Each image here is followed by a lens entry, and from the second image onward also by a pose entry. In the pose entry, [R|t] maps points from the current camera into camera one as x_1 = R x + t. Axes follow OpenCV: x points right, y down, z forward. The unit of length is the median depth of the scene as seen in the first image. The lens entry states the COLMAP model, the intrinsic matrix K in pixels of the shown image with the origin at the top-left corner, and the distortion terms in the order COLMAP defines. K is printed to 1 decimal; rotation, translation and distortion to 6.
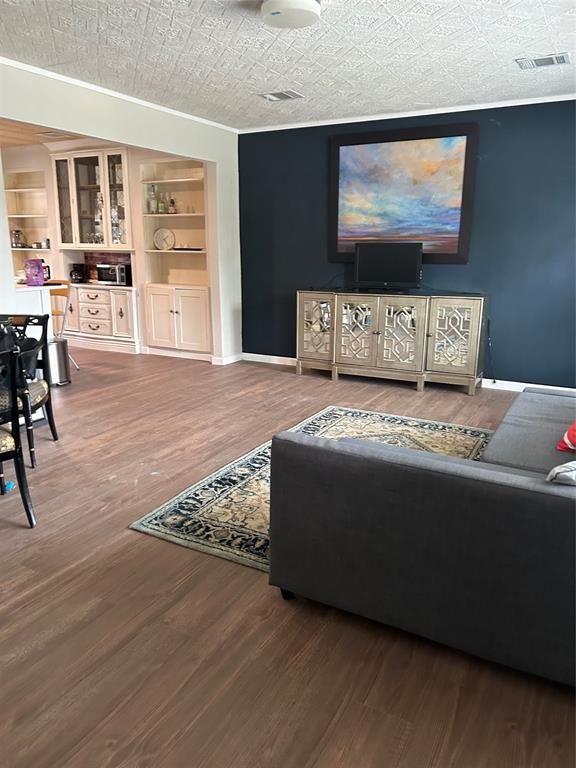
lens RADIAL K [[576.7, 0, 278.9], [0, 576.7, 381.1], [0, 0, 1]] dist [0.055585, -0.056545]
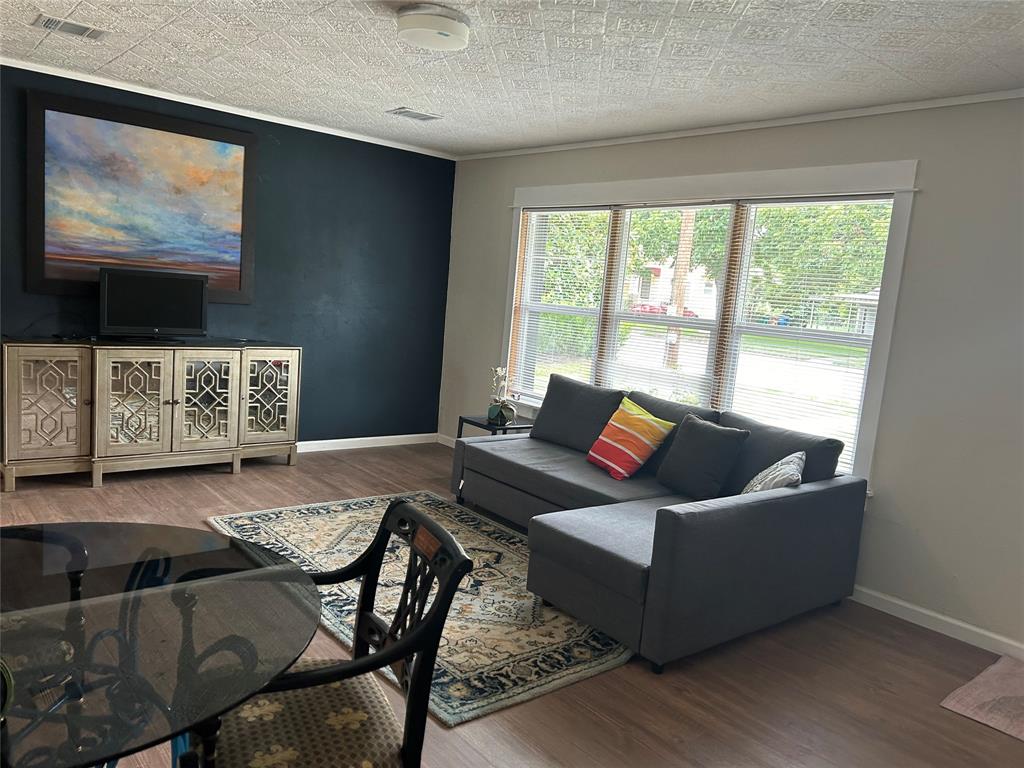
lens RADIAL K [[768.9, 0, 513.3], [0, 768.9, 396.5], [0, 0, 1]] dist [0.055585, -0.056545]
pose [[0.360417, -0.106001, 0.926749, -0.469219], [0.133619, 0.989143, 0.061173, -0.081196], [-0.923172, 0.101784, 0.370667, 0.248937]]
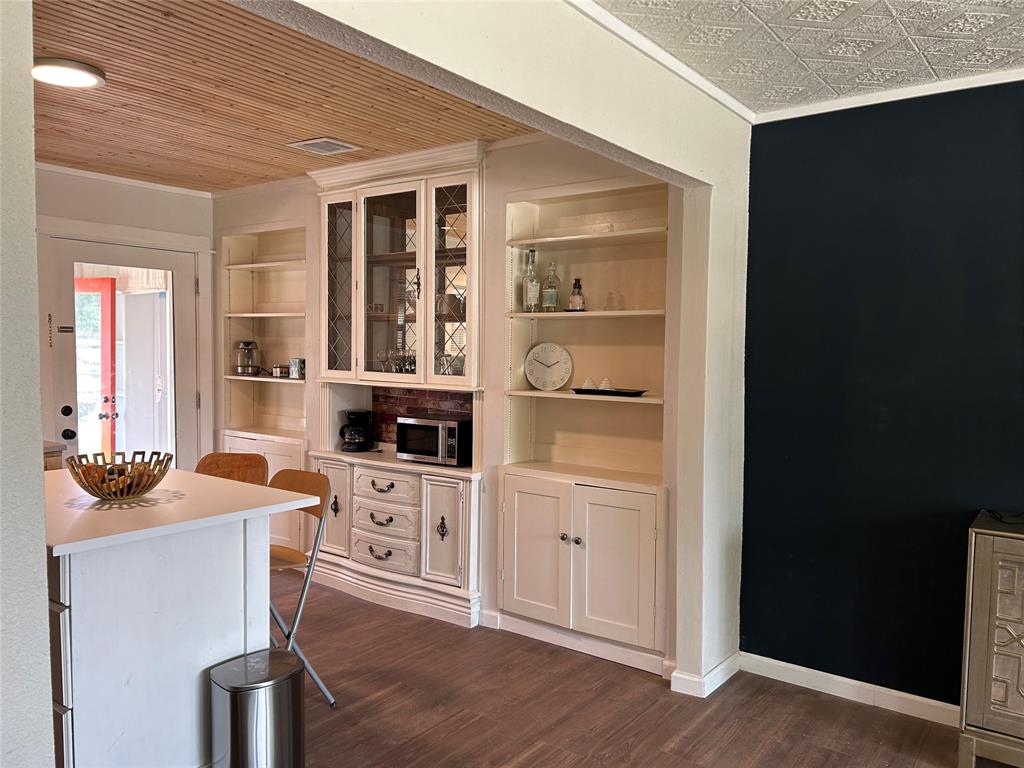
lens RADIAL K [[768.9, 0, 525.8], [0, 768.9, 400.8], [0, 0, 1]] dist [0.055585, -0.056545]
pose [[0.993032, 0.020385, -0.116071, -0.164033], [-0.039230, 0.985934, -0.162469, -0.136969], [0.111127, 0.165890, 0.979863, 0.476216]]
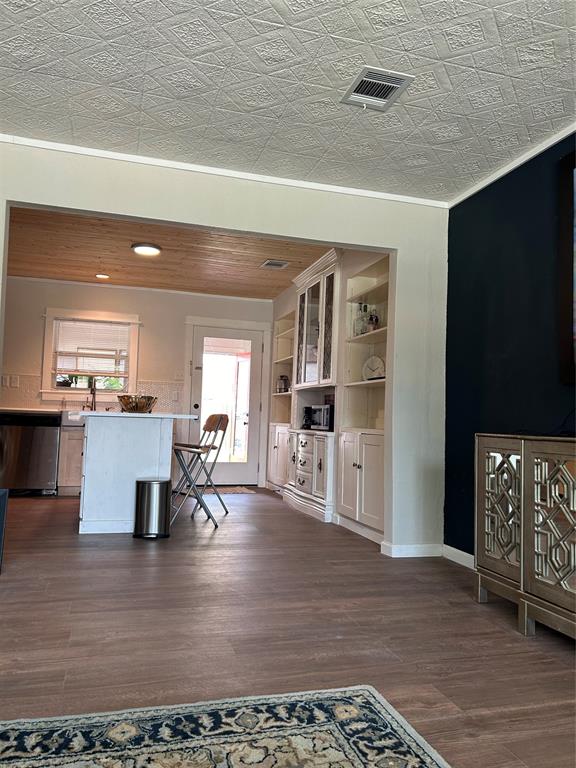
lens RADIAL K [[576.7, 0, 282.4], [0, 576.7, 388.1], [0, 0, 1]] dist [0.055585, -0.056545]
pose [[0.707286, -0.020085, -0.706642, 0.265136], [-0.191568, 0.956749, -0.218936, -0.043724], [0.680476, 0.290220, 0.672848, 0.480361]]
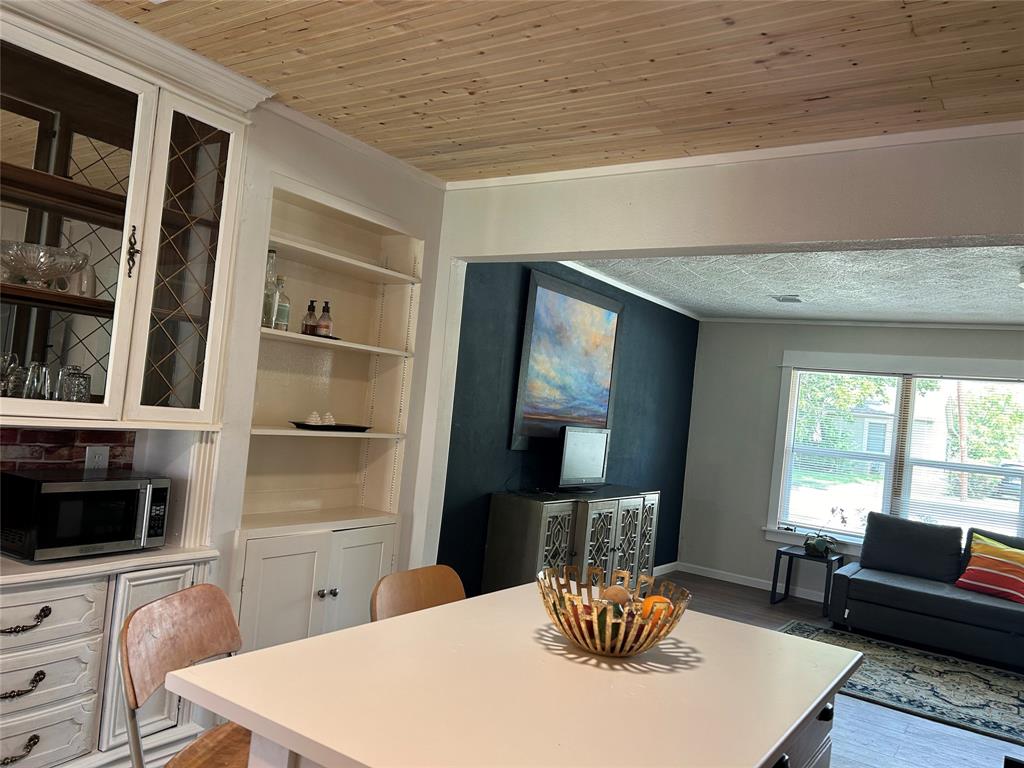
lens RADIAL K [[768.9, 0, 511.8], [0, 768.9, 391.3], [0, 0, 1]] dist [0.055585, -0.056545]
pose [[0.083220, 0.023474, 0.996255, -0.725978], [0.130721, 0.990827, -0.034266, -0.233911], [-0.987920, 0.133083, 0.079388, 0.896515]]
